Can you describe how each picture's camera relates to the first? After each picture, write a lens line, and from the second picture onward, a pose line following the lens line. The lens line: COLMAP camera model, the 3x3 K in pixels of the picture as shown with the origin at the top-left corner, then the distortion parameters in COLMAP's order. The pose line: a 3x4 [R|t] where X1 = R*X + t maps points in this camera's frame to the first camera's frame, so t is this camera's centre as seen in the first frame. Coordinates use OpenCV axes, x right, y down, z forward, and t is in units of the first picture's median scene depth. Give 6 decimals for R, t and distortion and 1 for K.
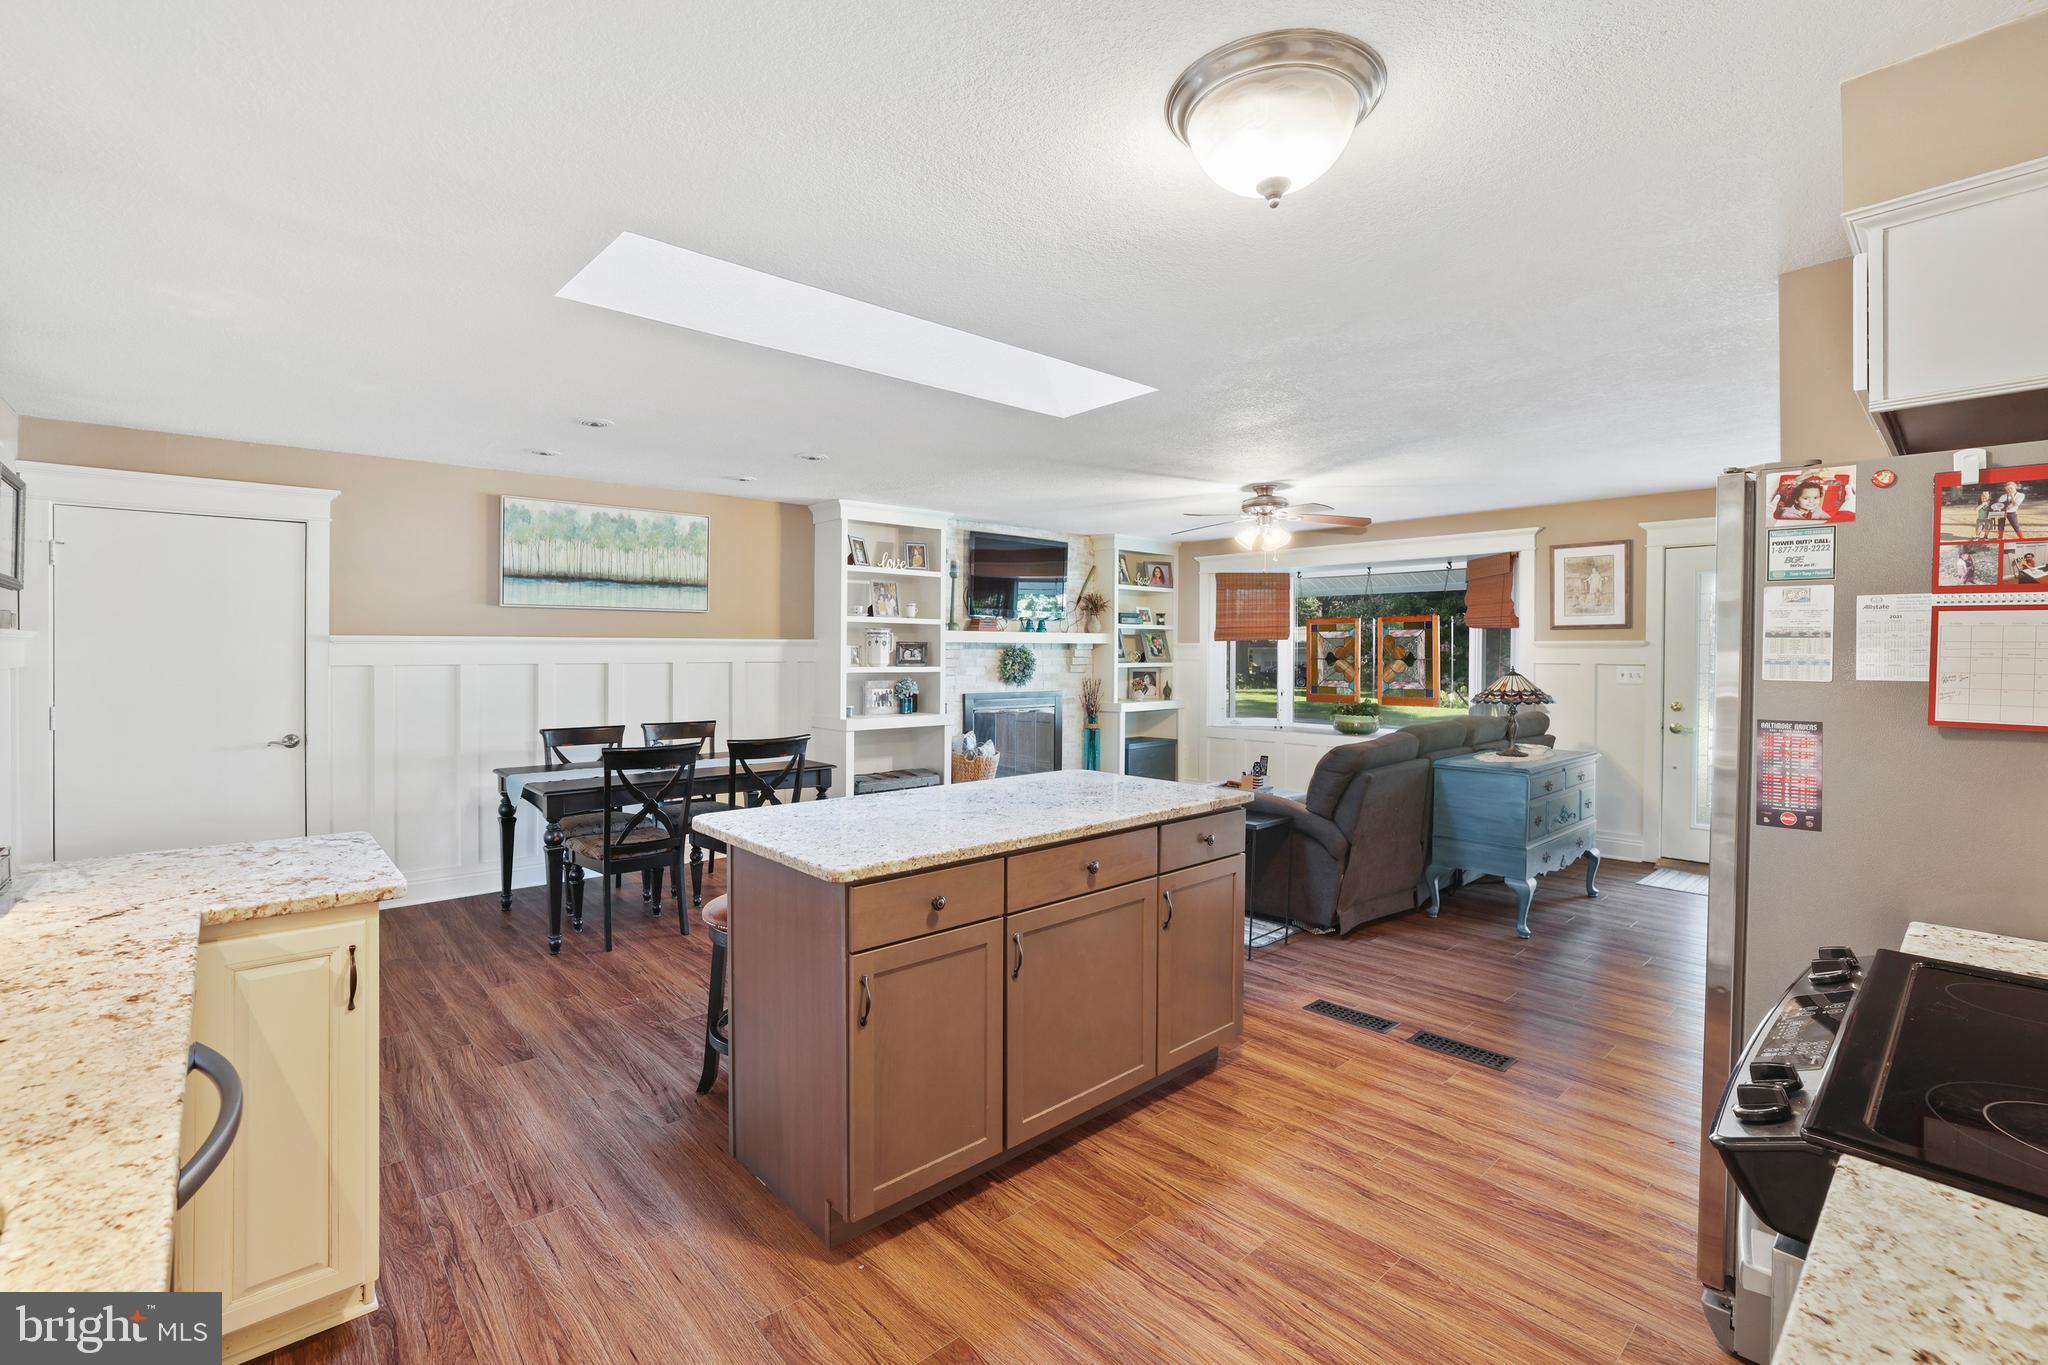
lens RADIAL K [[906.6, 0, 1016.4], [0, 906.6, 668.3], [0, 0, 1]] dist [-0.037046, 0.009891]
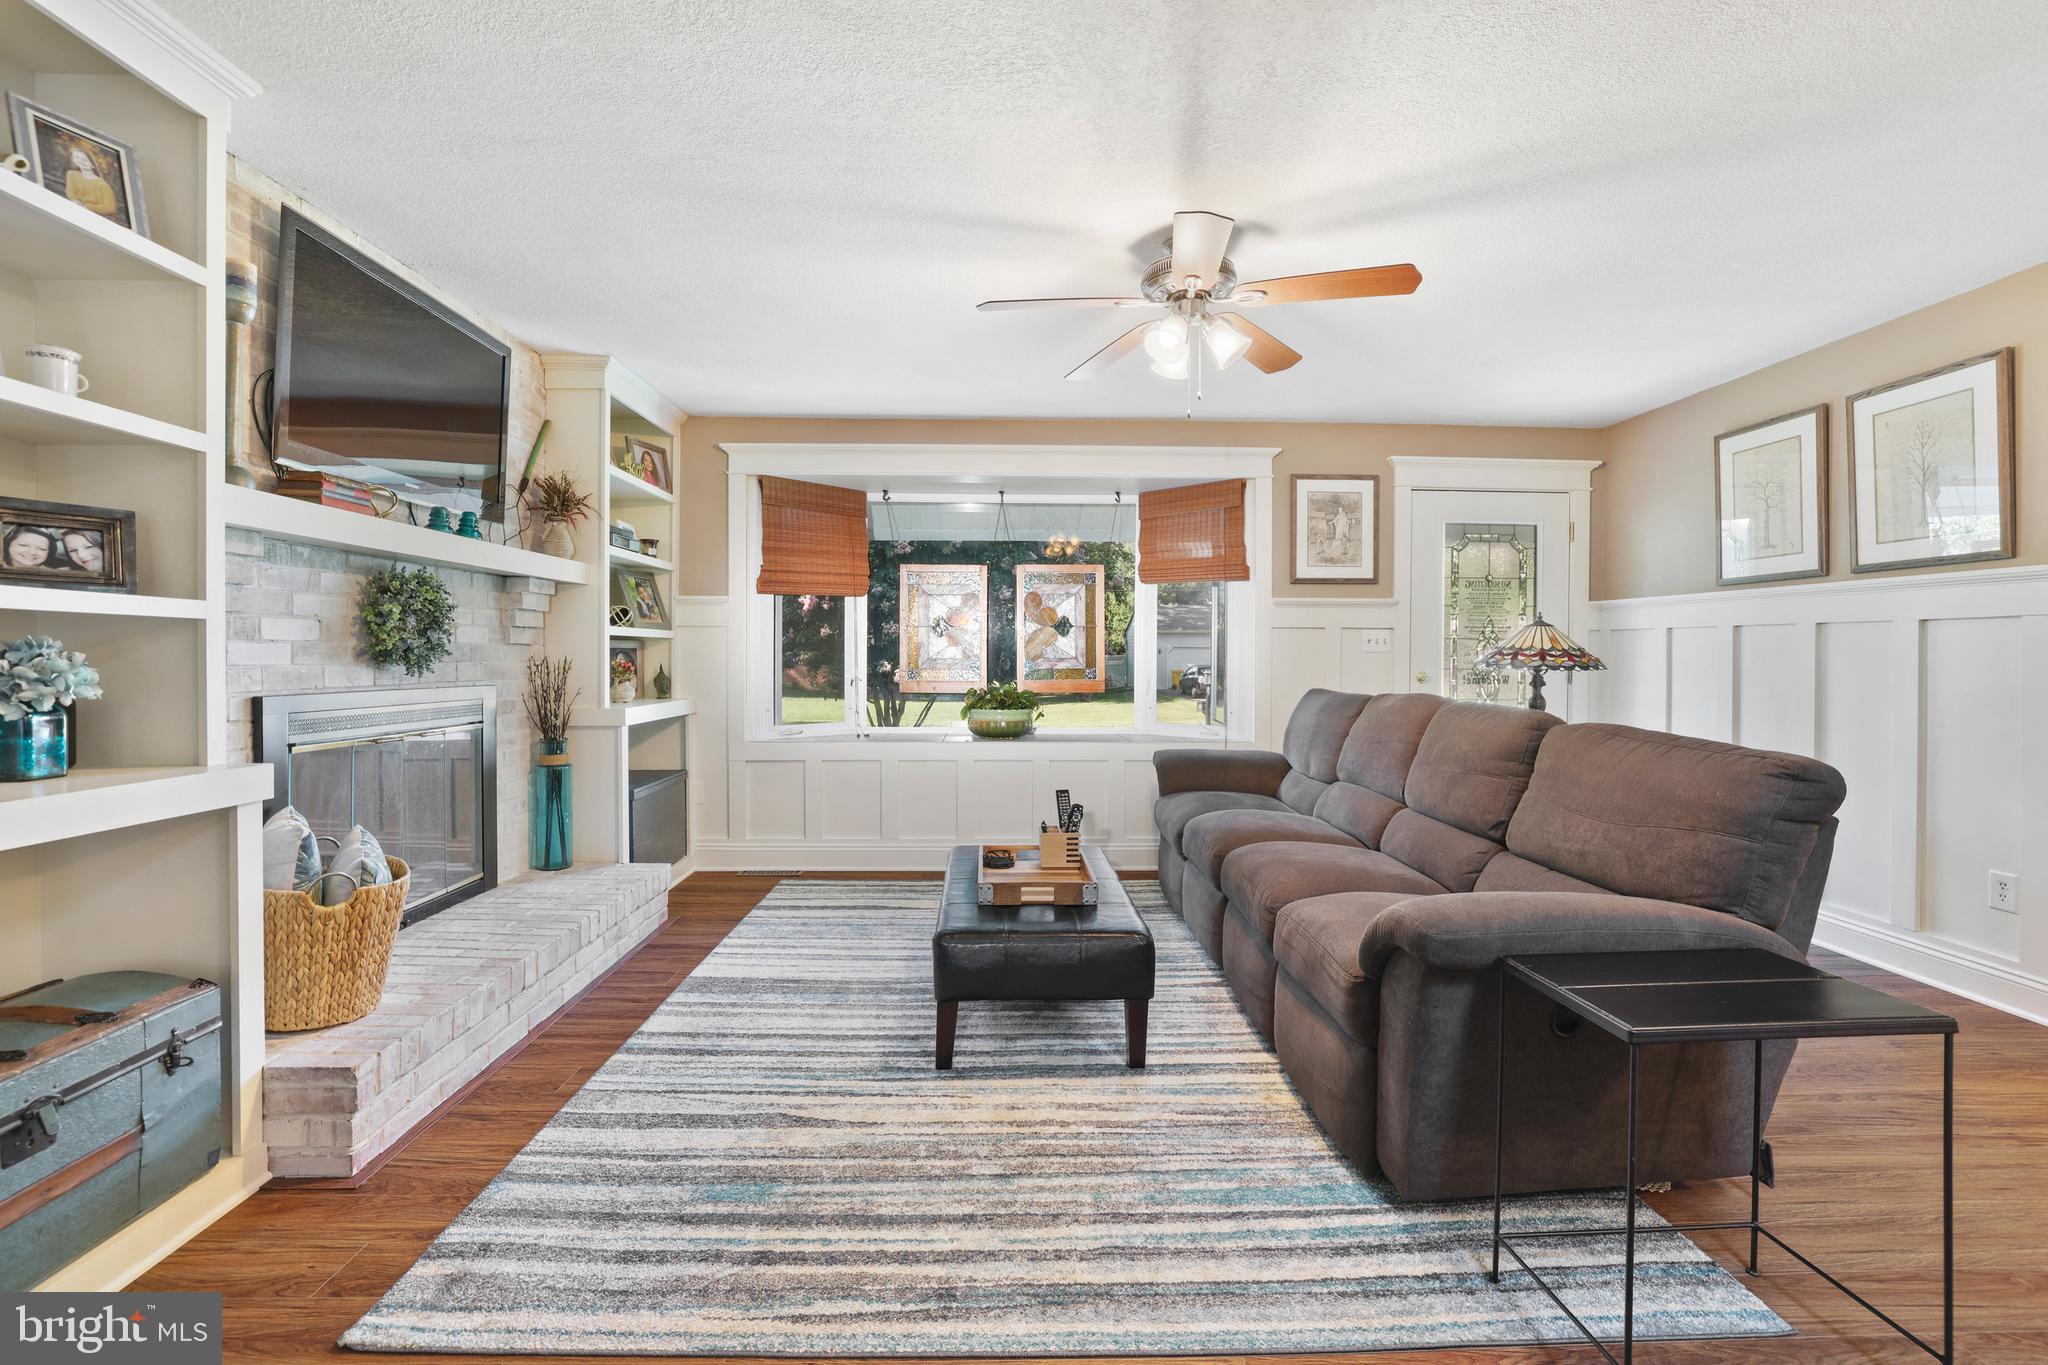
lens RADIAL K [[886.9, 0, 1016.0], [0, 886.9, 660.7], [0, 0, 1]] dist [-0.020597, 0.002584]
pose [[0.649495, -0.004884, 0.760350, -0.147514], [0.014470, 0.999878, -0.005938, 0.026001], [-0.760228, 0.014859, 0.649486, 0.734687]]
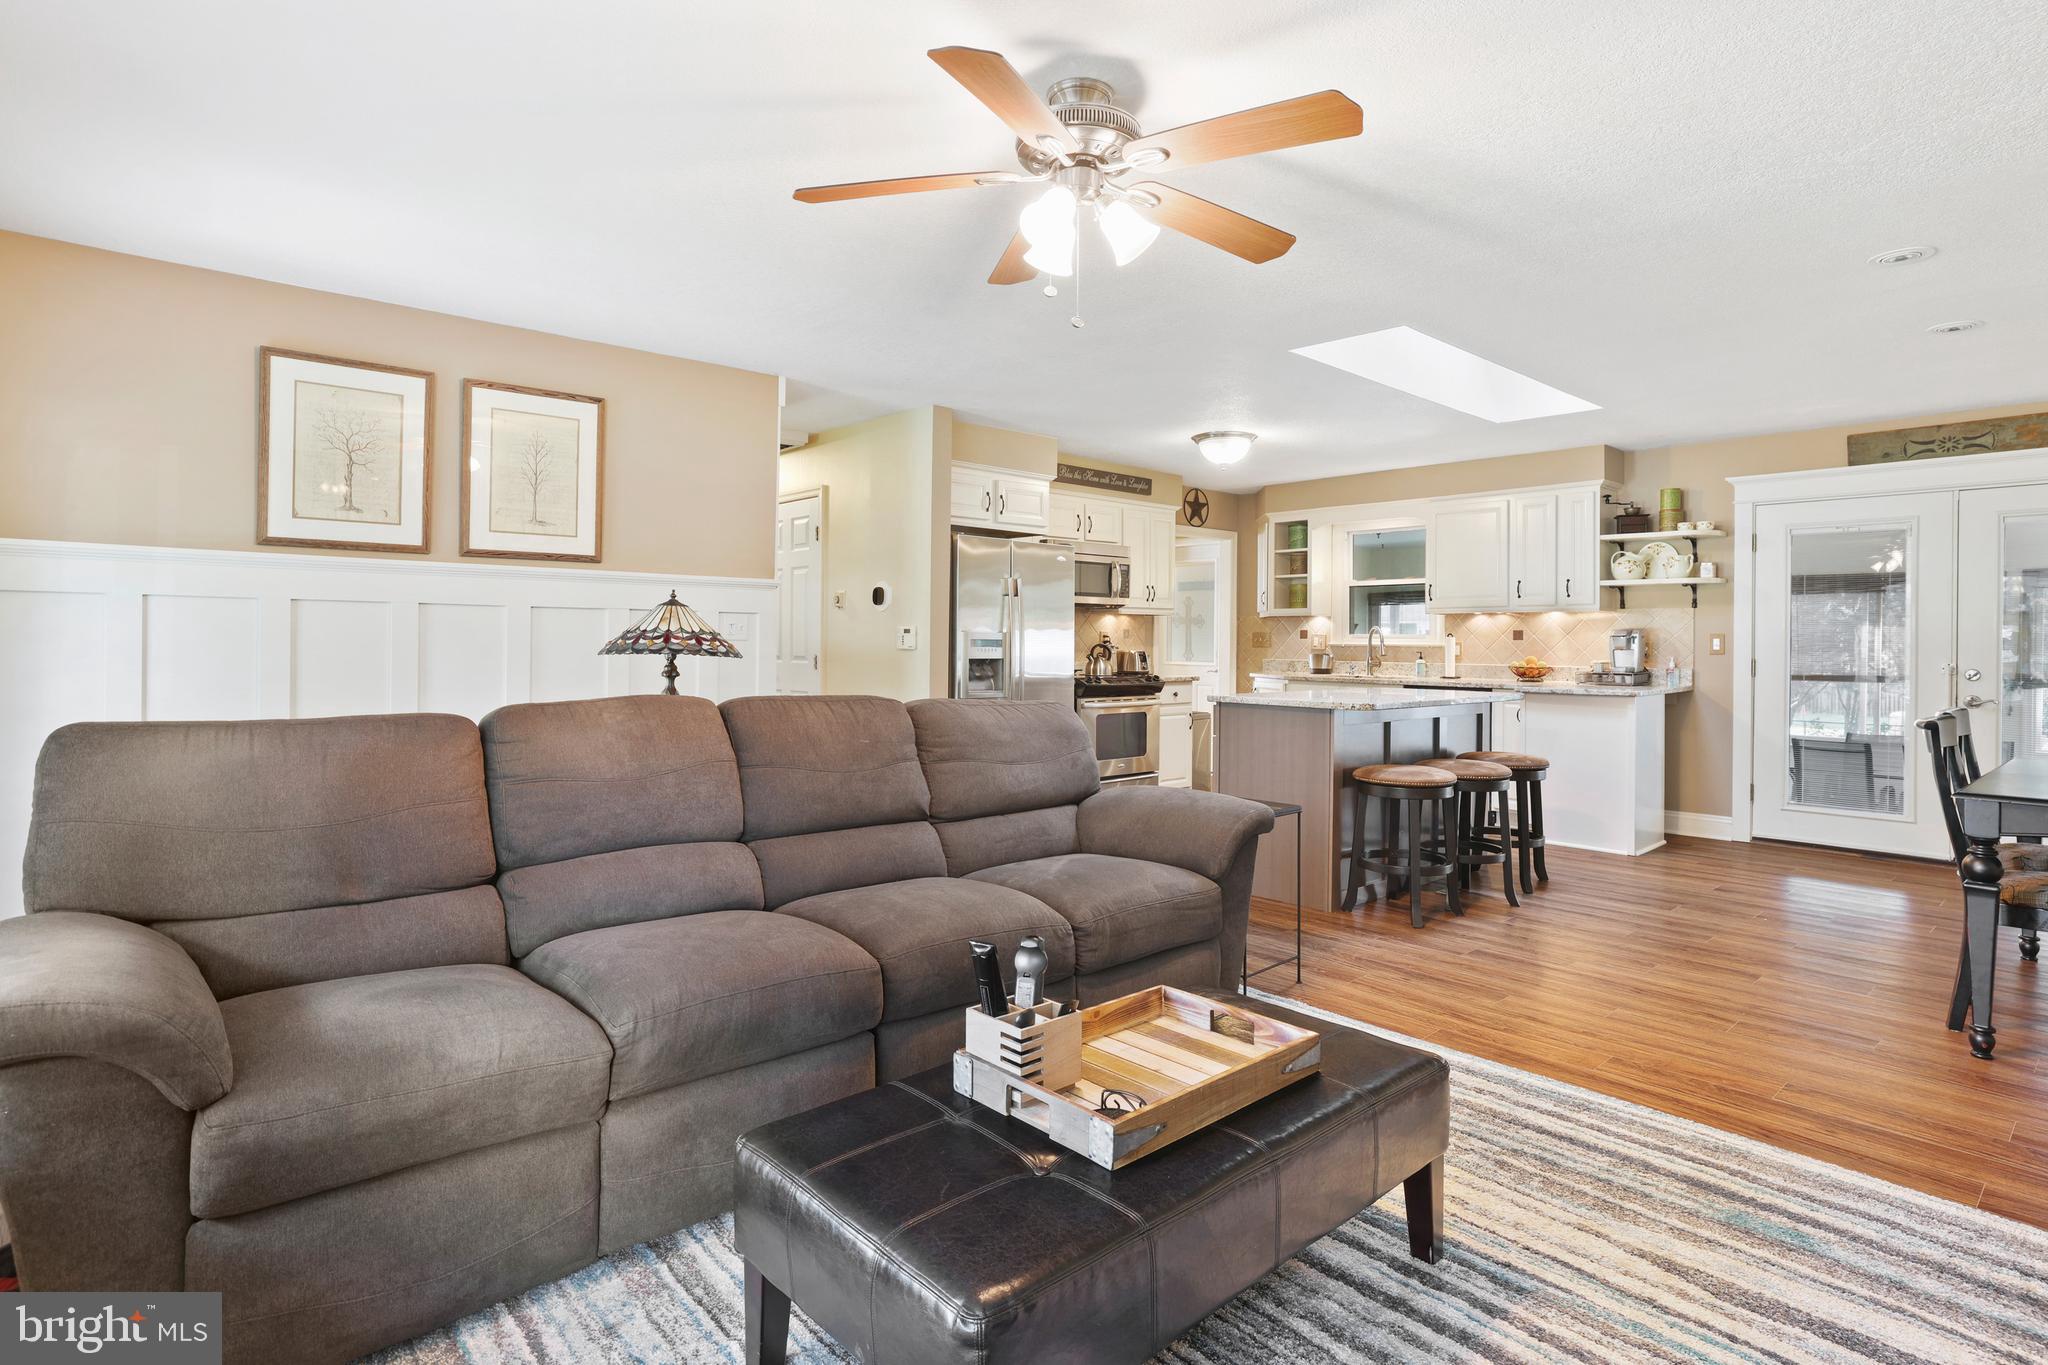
lens RADIAL K [[1039.4, 0, 997.9], [0, 1039.4, 672.3], [0, 0, 1]] dist [-0.025049, 0.012151]
pose [[-0.999701, -0.010382, 0.022151, 0.290577], [-0.009264, 0.998708, 0.049969, 0.012015], [-0.022641, 0.049749, -0.998505, 1.375764]]
